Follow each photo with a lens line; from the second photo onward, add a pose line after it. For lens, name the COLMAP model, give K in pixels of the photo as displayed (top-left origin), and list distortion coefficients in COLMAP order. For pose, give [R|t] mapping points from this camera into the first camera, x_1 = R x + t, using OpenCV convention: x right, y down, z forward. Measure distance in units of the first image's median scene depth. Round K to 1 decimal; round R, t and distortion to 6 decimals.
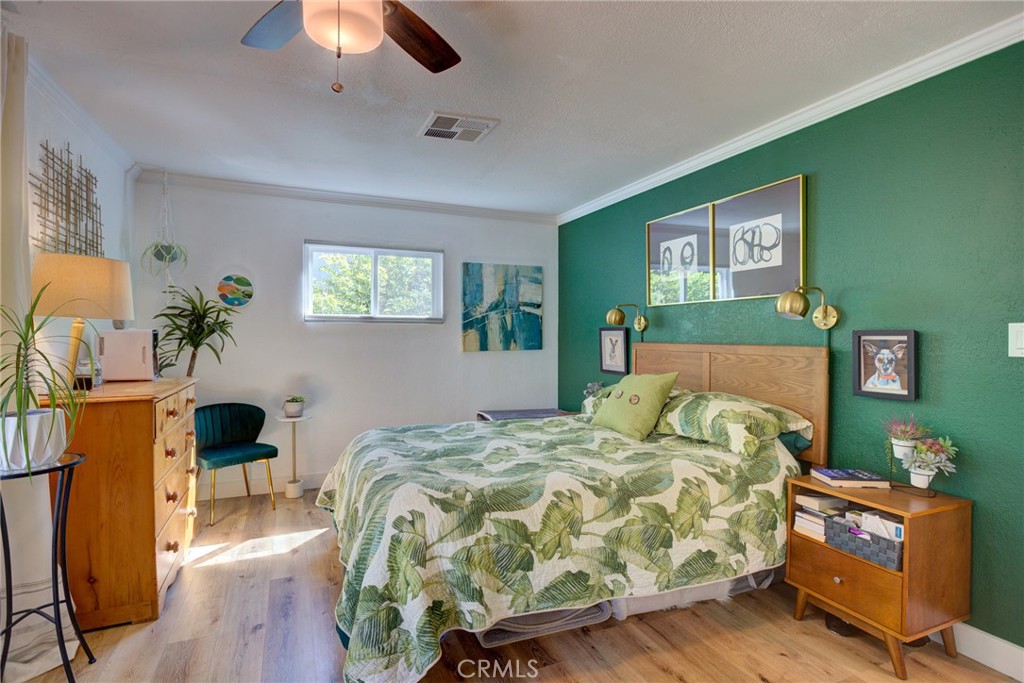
lens RADIAL K [[503.0, 0, 511.9], [0, 503.0, 341.0], [0, 0, 1]] dist [-0.014710, 0.005882]
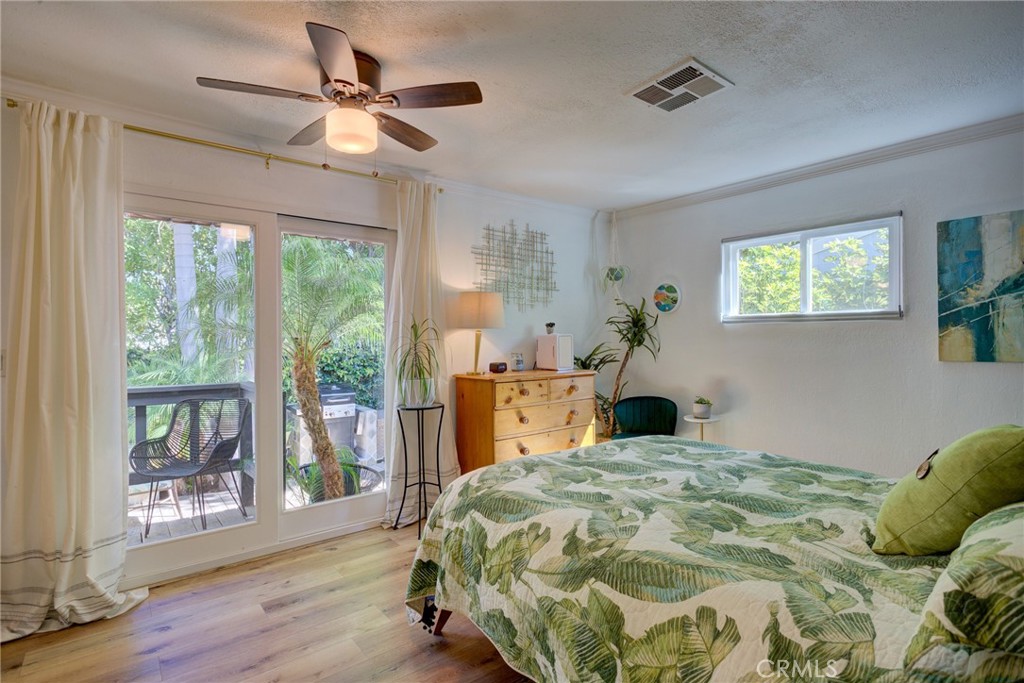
lens RADIAL K [[503.0, 0, 513.3], [0, 503.0, 339.6], [0, 0, 1]] dist [-0.014710, 0.005882]
pose [[0.262881, 0.000908, -0.964828, 0.445026], [-0.005365, 0.999985, -0.000521, -0.004169], [0.964813, 0.005313, 0.262882, 0.368661]]
